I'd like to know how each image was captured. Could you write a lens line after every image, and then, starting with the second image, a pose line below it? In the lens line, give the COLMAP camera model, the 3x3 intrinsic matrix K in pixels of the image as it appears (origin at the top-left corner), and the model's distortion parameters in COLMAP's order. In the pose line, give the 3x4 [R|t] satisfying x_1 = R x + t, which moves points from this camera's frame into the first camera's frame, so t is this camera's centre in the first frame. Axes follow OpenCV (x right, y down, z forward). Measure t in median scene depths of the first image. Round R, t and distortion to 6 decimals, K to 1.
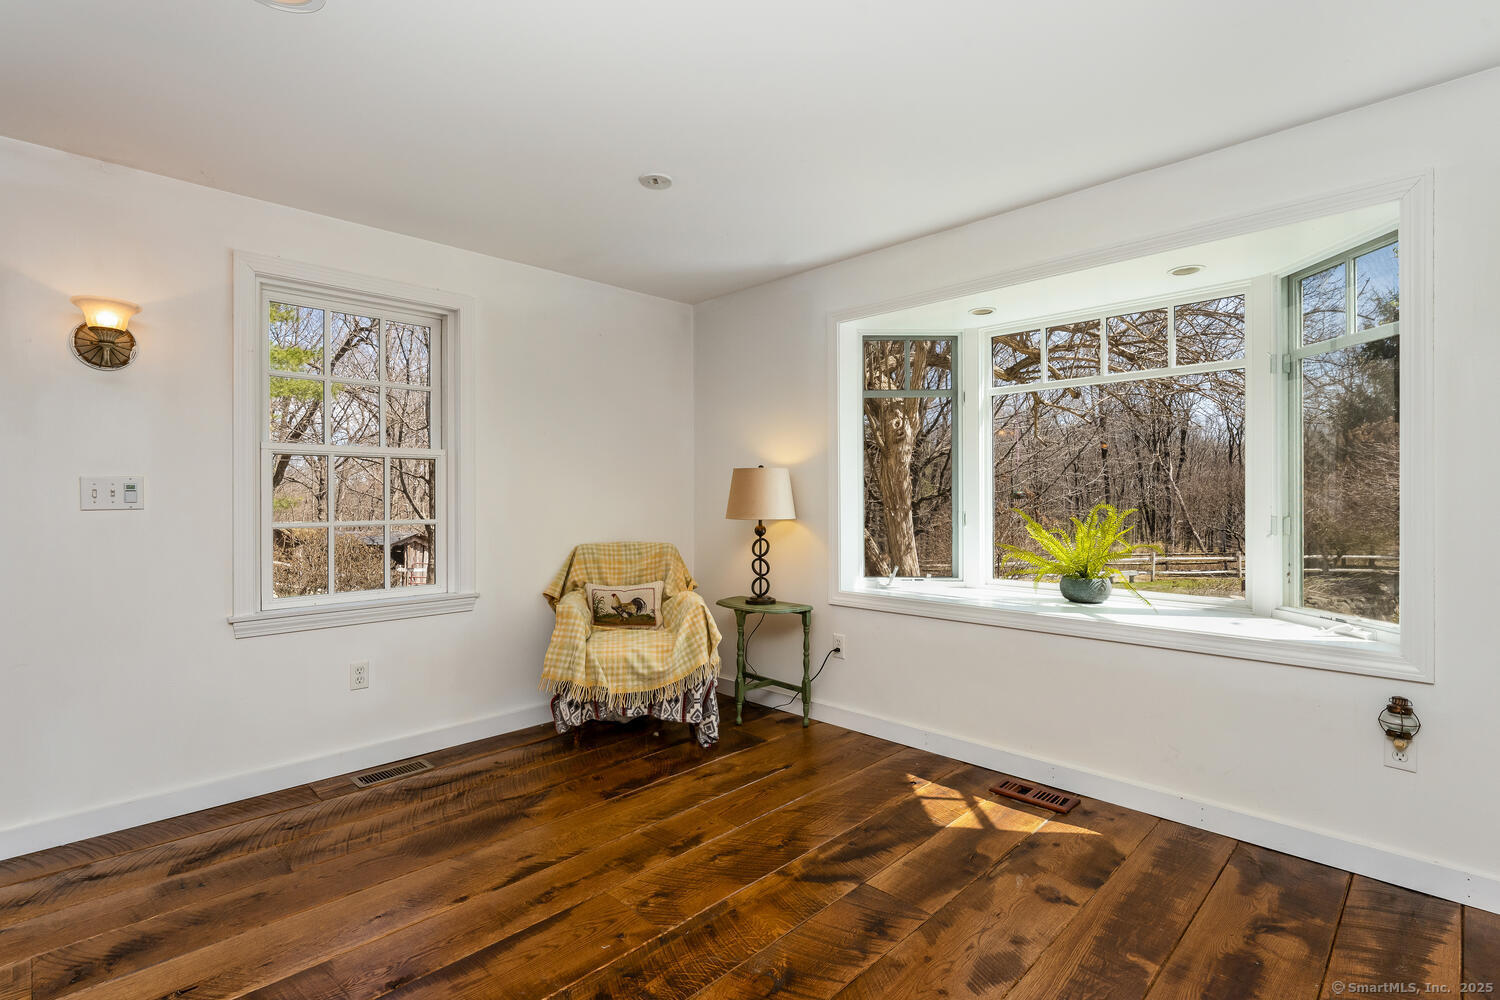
lens RADIAL K [[709.8, 0, 752.7], [0, 709.8, 492.9], [0, 0, 1]] dist [-0.003357, 0.000207]
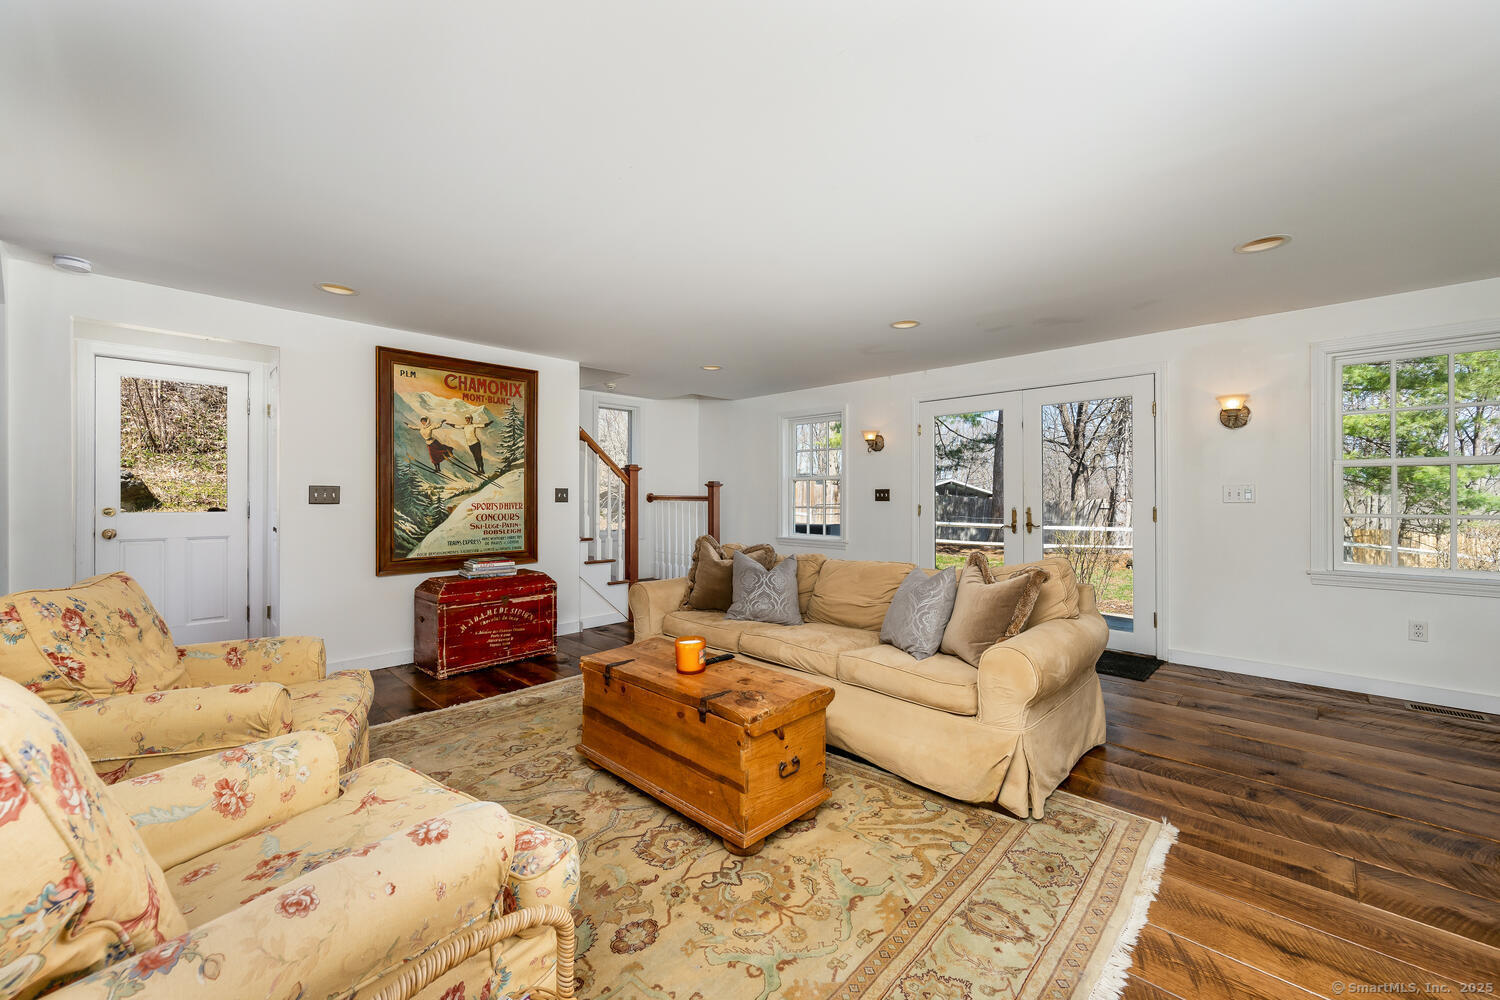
lens RADIAL K [[586.1, 0, 759.5], [0, 586.1, 505.1], [0, 0, 1]] dist [0.001275, -0.000183]
pose [[0.023495, 0.016617, -0.999586, 0.448242], [0.004664, 0.999849, 0.016731, -0.001426], [0.999713, -0.005055, 0.023414, -0.225783]]
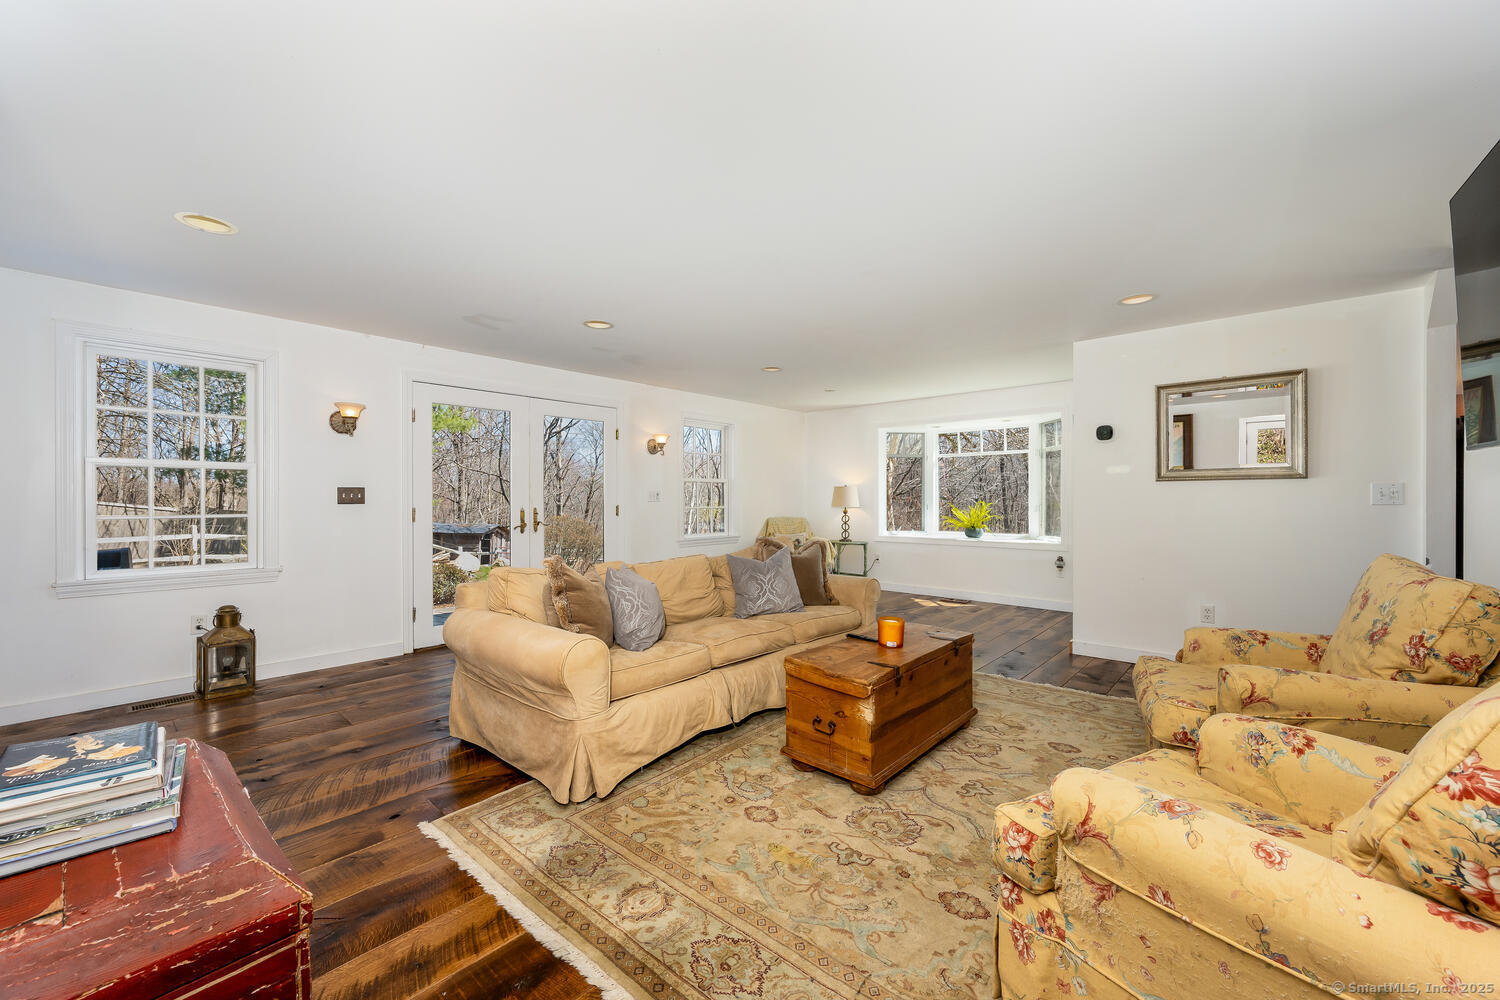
lens RADIAL K [[586.1, 0, 752.6], [0, 586.1, 502.5], [0, 0, 1]] dist [0.001275, -0.000183]
pose [[0.998552, 0.002075, 0.053749, -0.439904], [-0.002715, 0.999926, 0.011835, -0.002167], [-0.053720, -0.011964, 0.998484, -1.055331]]
